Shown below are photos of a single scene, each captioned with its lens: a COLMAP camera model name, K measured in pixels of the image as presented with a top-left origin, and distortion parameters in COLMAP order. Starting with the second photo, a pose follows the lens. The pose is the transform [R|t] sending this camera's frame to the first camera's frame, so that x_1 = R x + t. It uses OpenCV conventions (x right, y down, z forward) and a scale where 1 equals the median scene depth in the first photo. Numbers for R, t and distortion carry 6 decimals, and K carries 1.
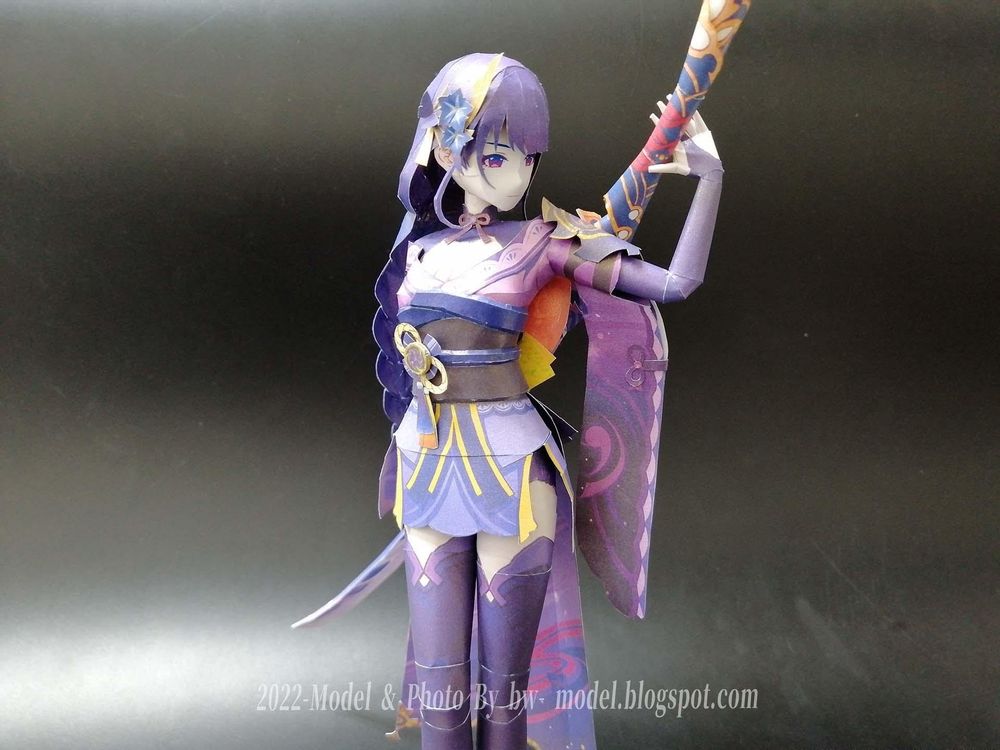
lens RADIAL K [[824.4, 0, 499.8], [0, 824.4, 368.6], [0, 0, 1]] dist [-0.000860, -0.005308]
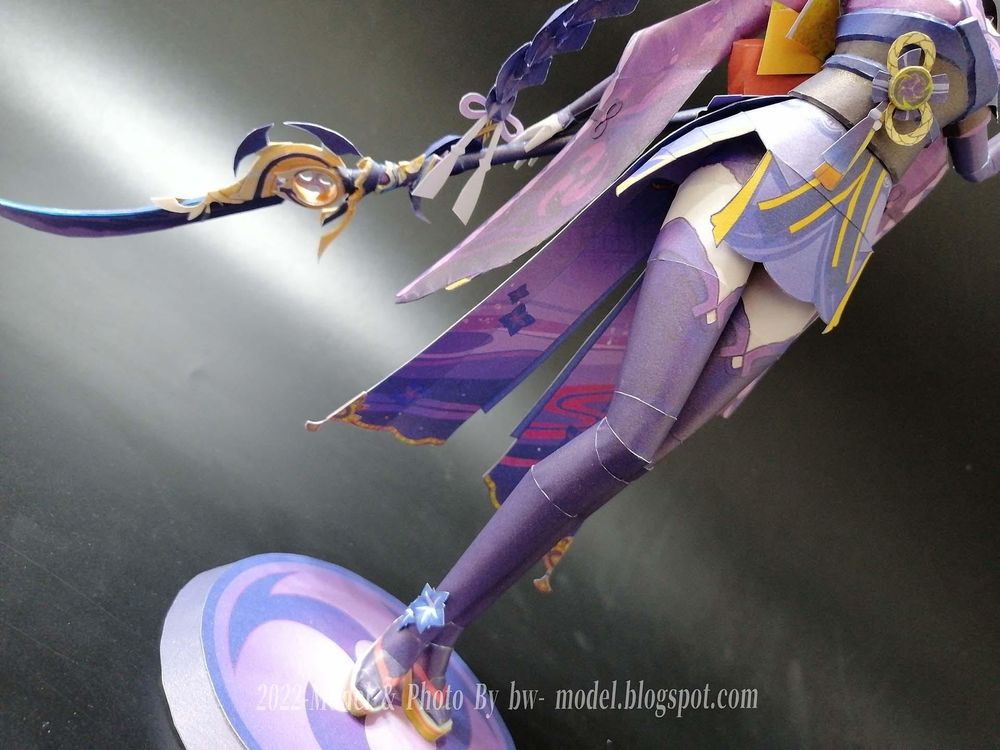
lens RADIAL K [[824.4, 0, 500.5], [0, 824.4, 376.1], [0, 0, 1]] dist [-0.000860, -0.005308]
pose [[0.565198, 0.311093, 0.764050, -0.822191], [-0.552736, 0.830344, 0.070794, 0.370609], [-0.612401, -0.462330, 0.641261, 0.599421]]
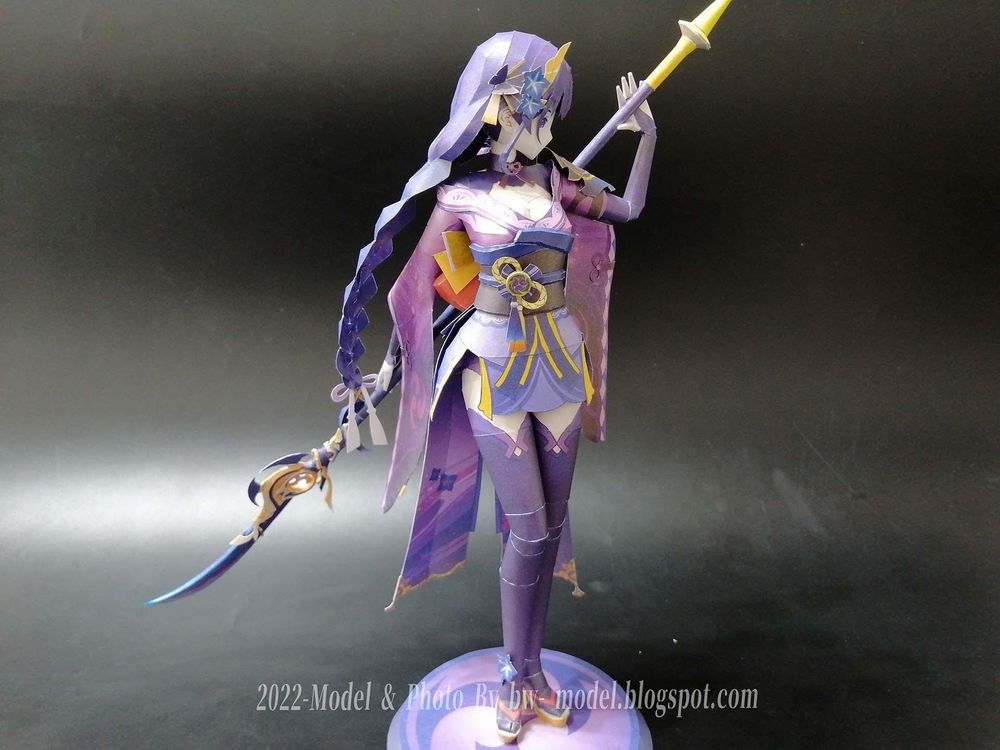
lens RADIAL K [[824.4, 0, 498.2], [0, 824.4, 374.7], [0, 0, 1]] dist [-0.000860, -0.005308]
pose [[0.732279, -0.202775, 0.650115, -0.966576], [0.090278, 0.975121, 0.202459, -0.134145], [-0.674994, -0.089566, 0.732367, 0.072183]]
